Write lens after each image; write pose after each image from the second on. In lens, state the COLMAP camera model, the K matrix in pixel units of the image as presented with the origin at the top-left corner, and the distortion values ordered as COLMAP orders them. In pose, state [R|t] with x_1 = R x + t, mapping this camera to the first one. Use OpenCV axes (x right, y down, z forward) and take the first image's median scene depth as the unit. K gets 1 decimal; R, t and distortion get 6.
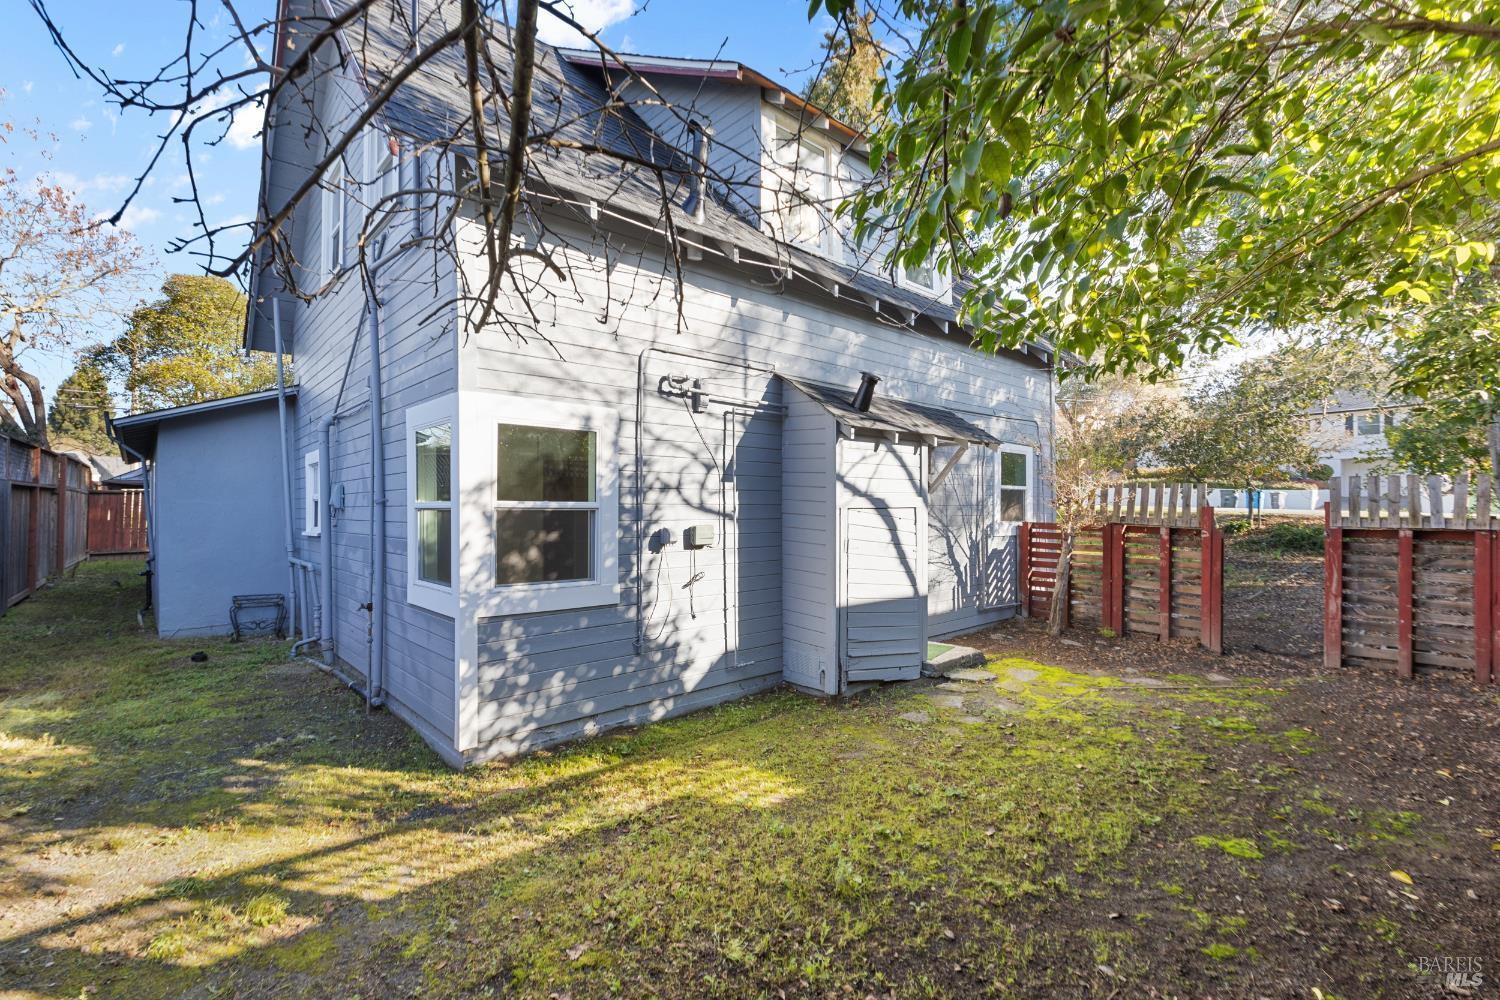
lens RADIAL K [[678.8, 0, 748.1], [0, 678.8, 507.3], [0, 0, 1]] dist [-0.002120, -0.000149]
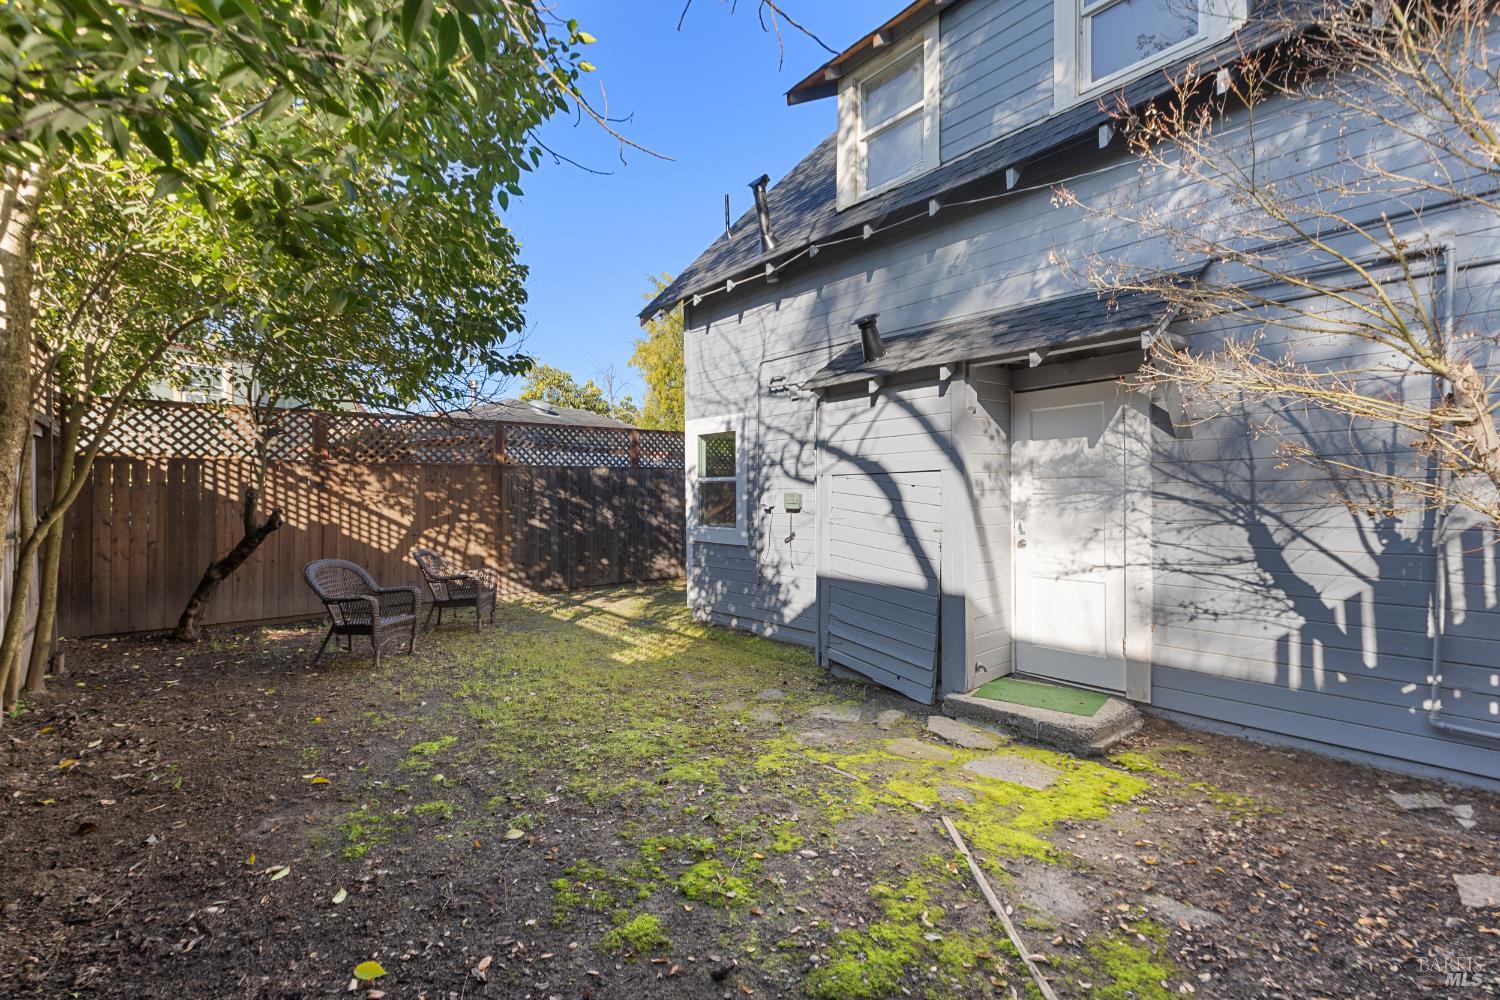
lens RADIAL K [[678.8, 0, 750.9], [0, 678.8, 495.5], [0, 0, 1]] dist [-0.002120, -0.000149]
pose [[-0.059715, 0.003571, -0.998209, 1.184256], [0.009763, 0.999948, 0.002993, 0.028836], [0.998168, -0.009567, -0.059747, 1.026411]]
